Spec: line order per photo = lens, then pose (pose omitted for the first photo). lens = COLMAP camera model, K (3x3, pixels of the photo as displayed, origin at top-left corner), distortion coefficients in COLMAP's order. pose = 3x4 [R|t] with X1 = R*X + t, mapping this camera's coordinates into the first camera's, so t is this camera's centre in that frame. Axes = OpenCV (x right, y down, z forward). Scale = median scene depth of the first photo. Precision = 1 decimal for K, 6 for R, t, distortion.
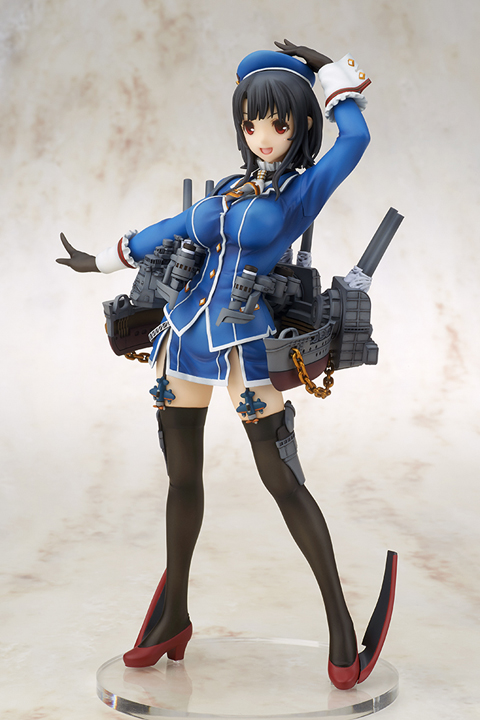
lens RADIAL K [[2251.8, 0, 256.6], [0, 2251.8, 360.7], [0, 0, 1]] dist [0.193263, 0.418331]
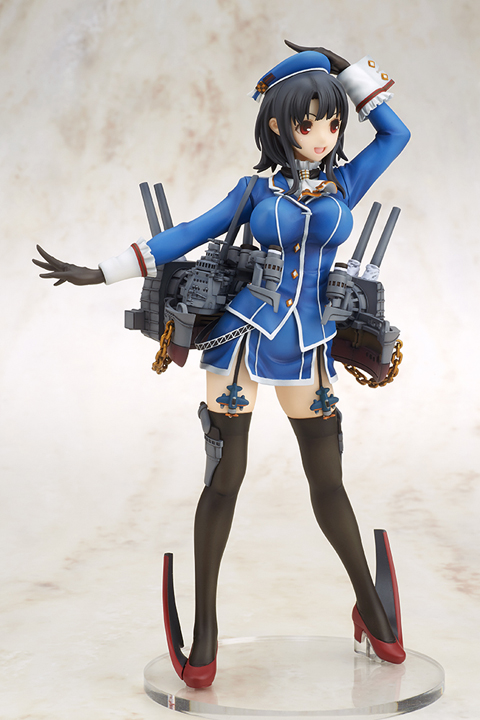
lens RADIAL K [[2251.8, 0, 256.6], [0, 2251.8, 360.7], [0, 0, 1]] dist [0.193263, 0.418331]
pose [[0.683585, -0.087361, 0.724624, -0.755988], [0.089662, 0.995342, 0.035414, -0.037139], [-0.724342, 0.040763, 0.688234, 0.324955]]
